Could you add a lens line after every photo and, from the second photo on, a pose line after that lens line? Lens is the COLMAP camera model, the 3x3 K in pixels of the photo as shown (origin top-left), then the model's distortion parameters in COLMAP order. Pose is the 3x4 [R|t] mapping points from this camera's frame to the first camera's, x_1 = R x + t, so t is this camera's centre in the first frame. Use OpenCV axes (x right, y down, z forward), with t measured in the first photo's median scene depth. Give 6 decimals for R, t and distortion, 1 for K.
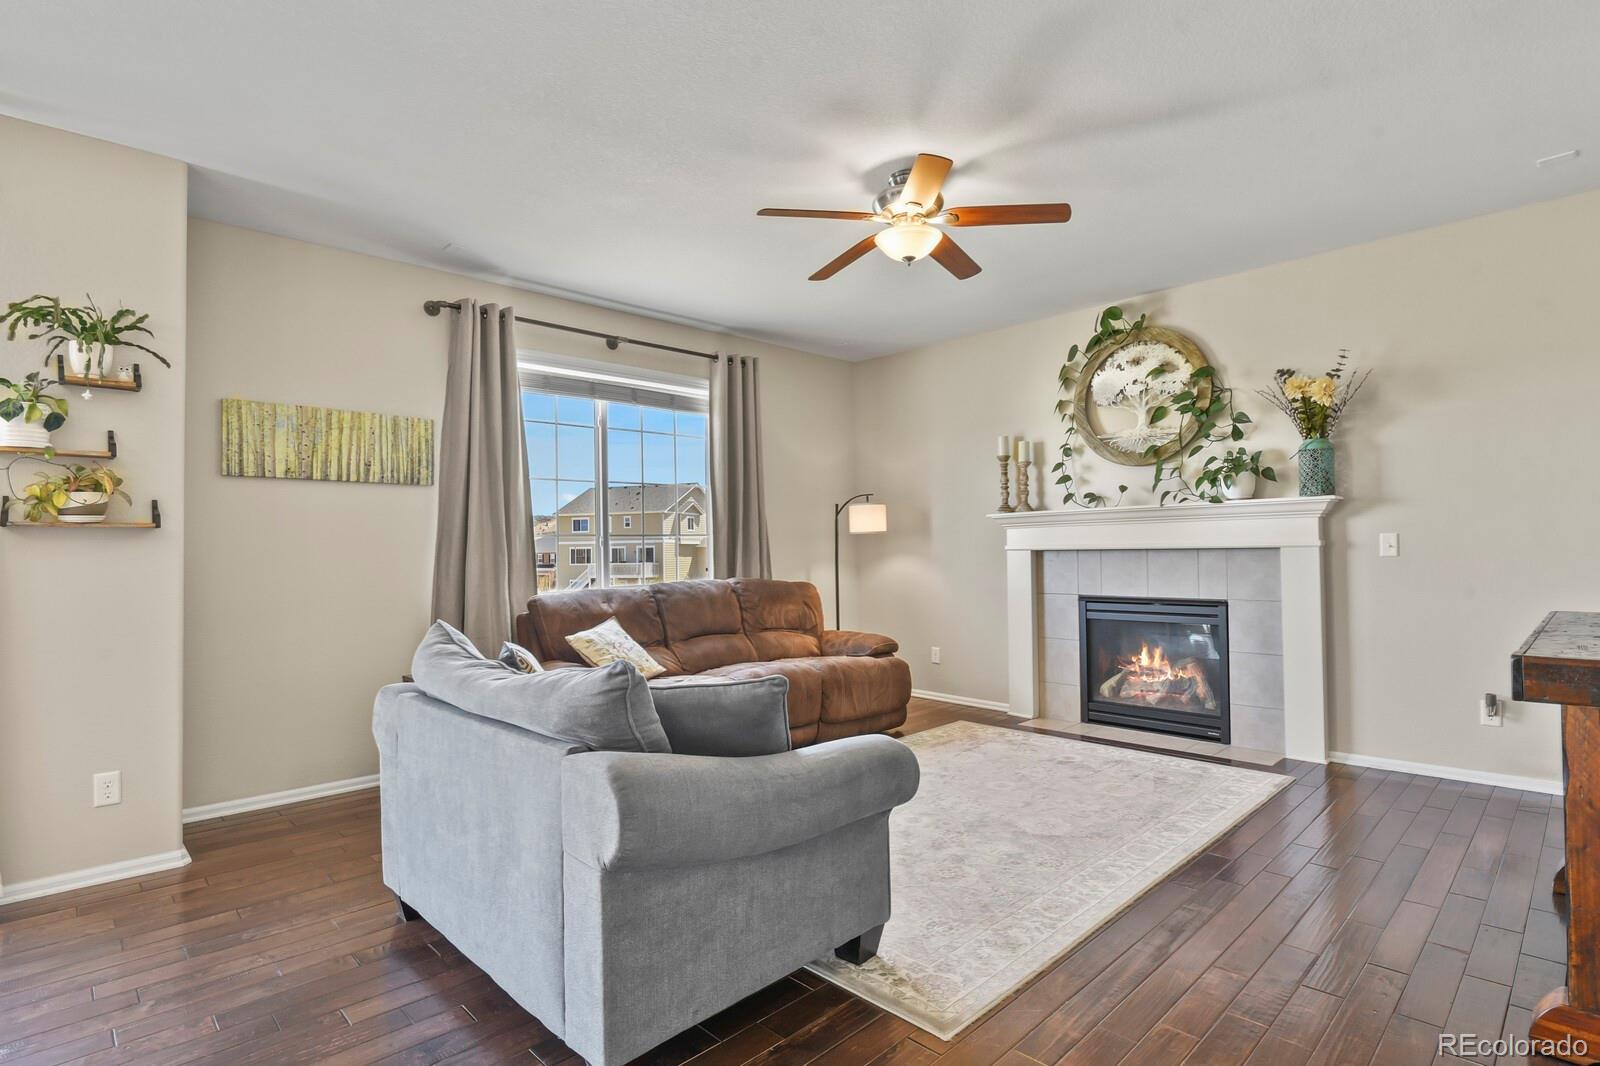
lens RADIAL K [[798.1, 0, 810.6], [0, 798.1, 534.4], [0, 0, 1]] dist [-0.008208, -0.006127]
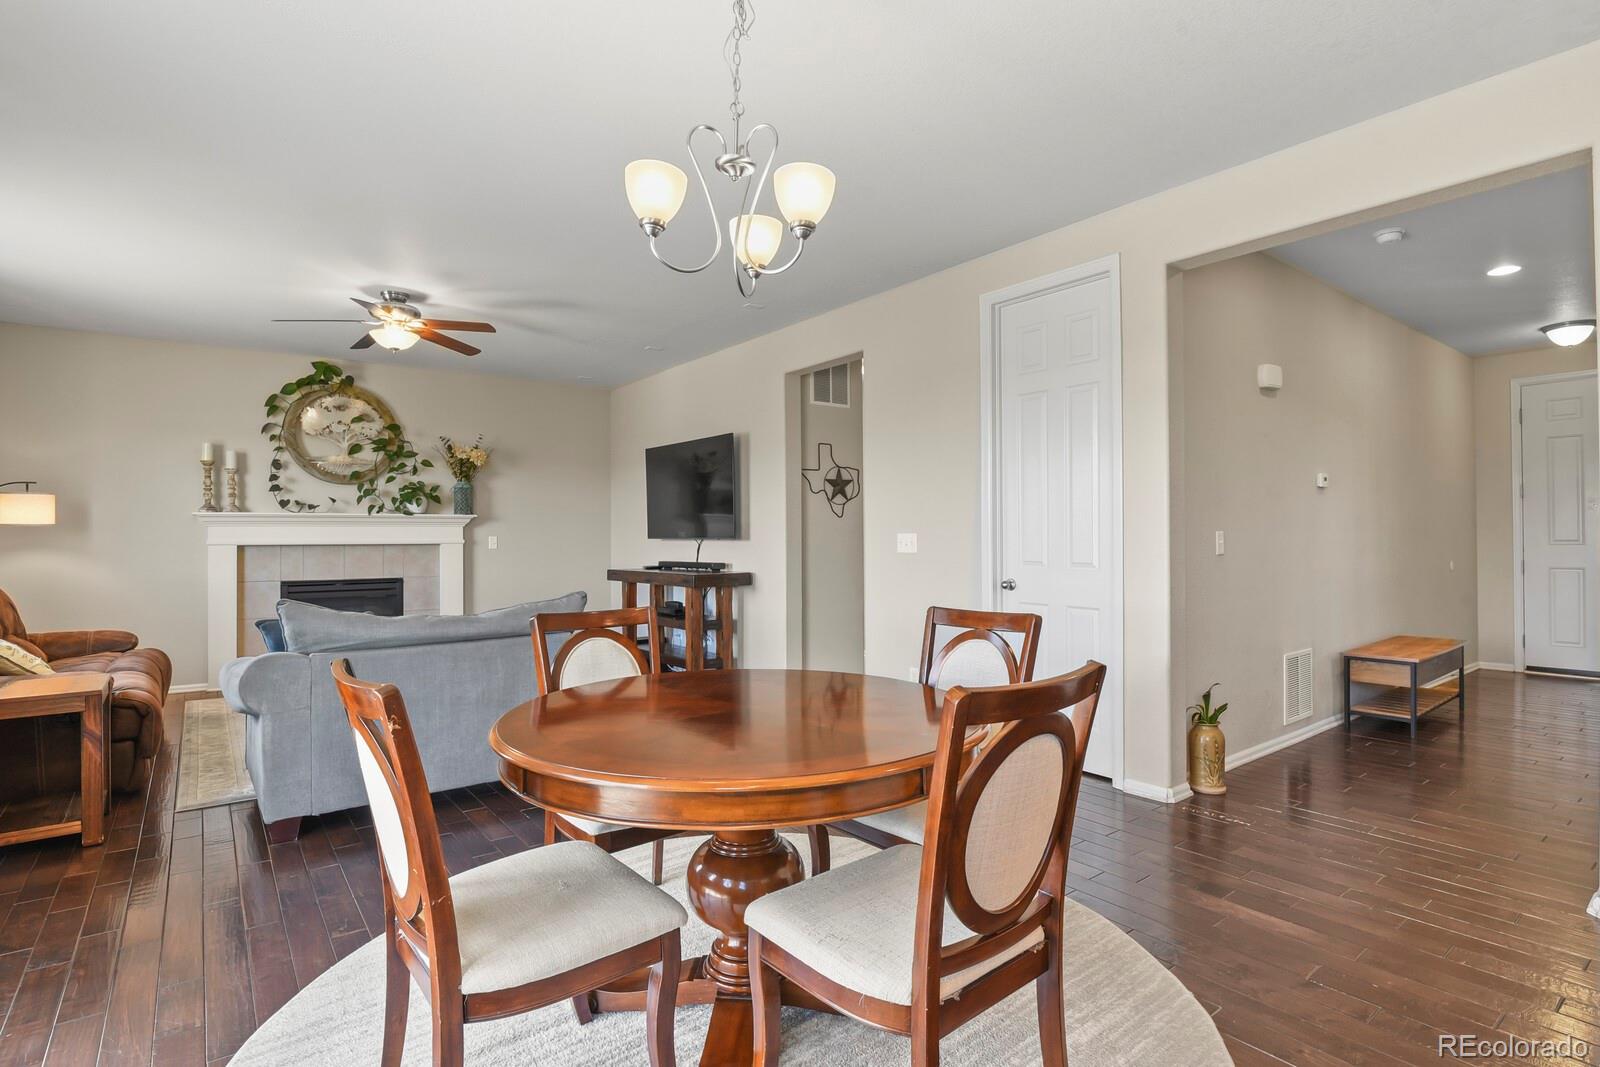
lens RADIAL K [[798.1, 0, 810.6], [0, 798.1, 534.9], [0, 0, 1]] dist [-0.008208, -0.006127]
pose [[0.124242, 0.016493, 0.992115, -0.888920], [-0.018953, 0.999719, -0.014246, 0.006204], [-0.992071, -0.017034, 0.124520, 0.024354]]
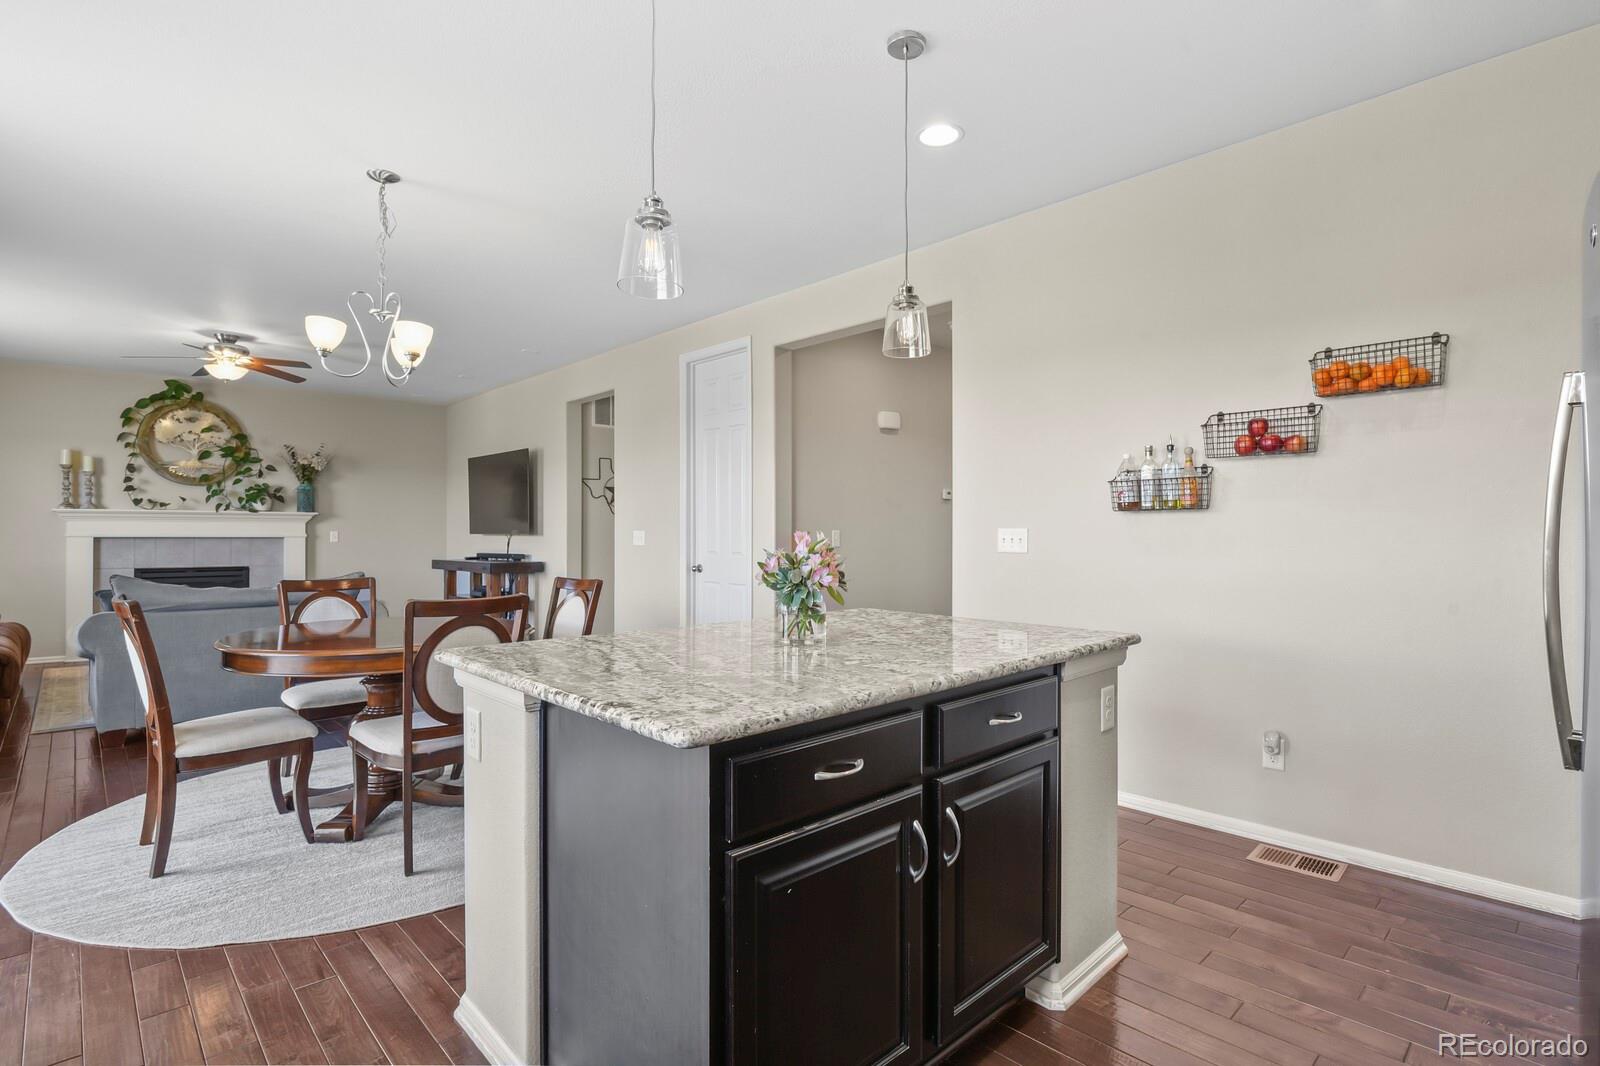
lens RADIAL K [[774.8, 0, 809.0], [0, 774.8, 533.9], [0, 0, 1]] dist [-0.011181, -0.005491]
pose [[0.013092, 0.016006, 0.999786, -1.164704], [-0.023495, 0.999601, -0.015695, 0.007003], [-0.999638, -0.023284, 0.013463, -0.276253]]
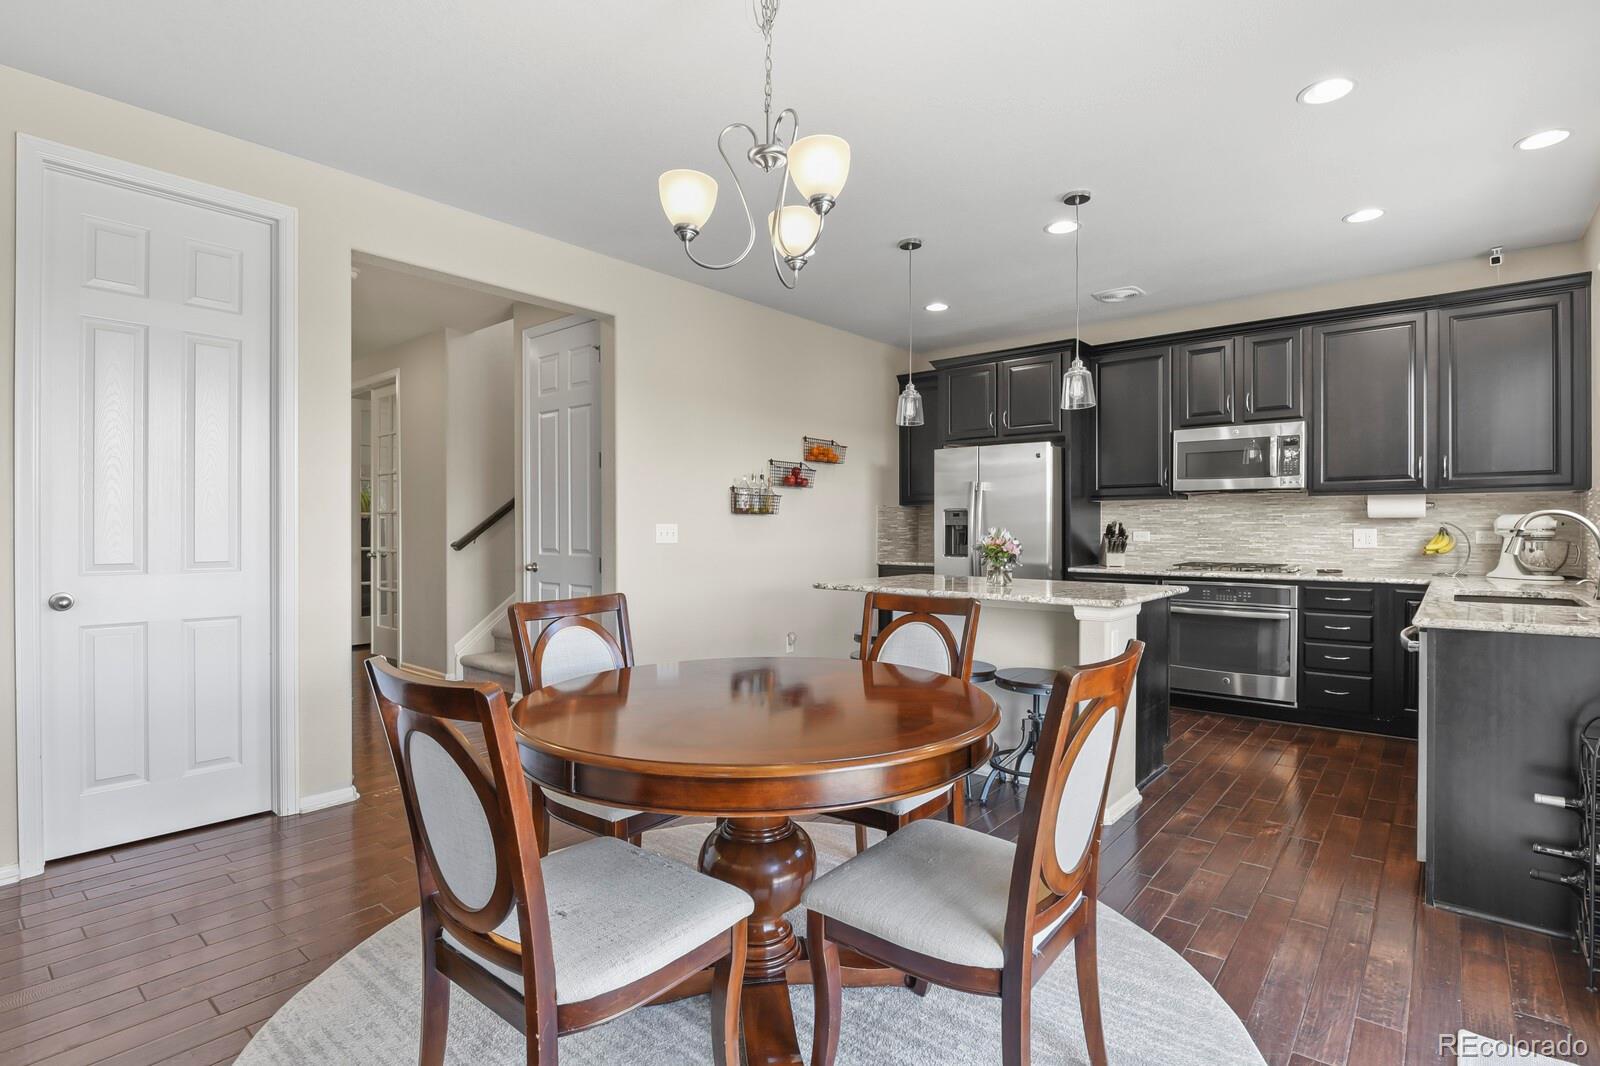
lens RADIAL K [[774.8, 0, 809.0], [0, 774.8, 533.9], [0, 0, 1]] dist [-0.011181, -0.005491]
pose [[-0.995178, 0.016895, -0.096617, -0.449829], [0.018233, 0.999749, -0.012984, 0.012408], [0.096373, -0.014683, -0.995237, 0.533741]]
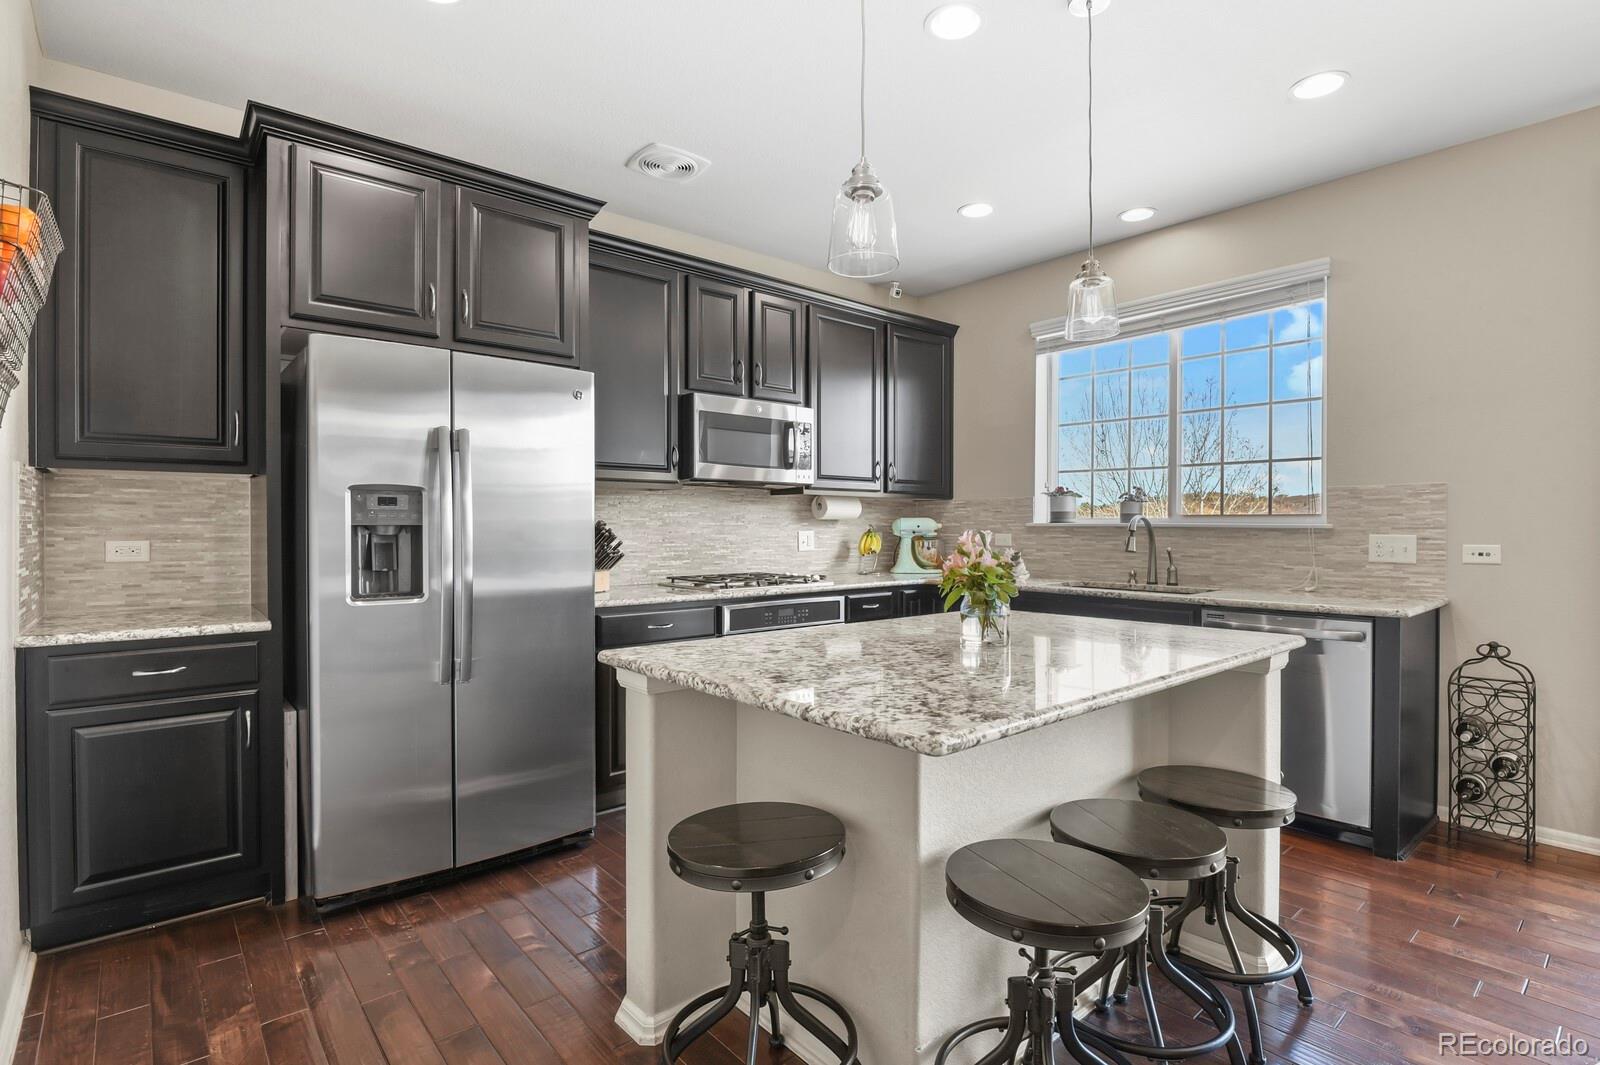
lens RADIAL K [[774.8, 0, 809.0], [0, 774.8, 533.4], [0, 0, 1]] dist [-0.011181, -0.005491]
pose [[-0.069459, 0.021871, -0.997345, -0.303331], [0.024614, 0.999493, 0.020203, -0.010362], [0.997281, -0.023145, -0.069963, -0.333722]]
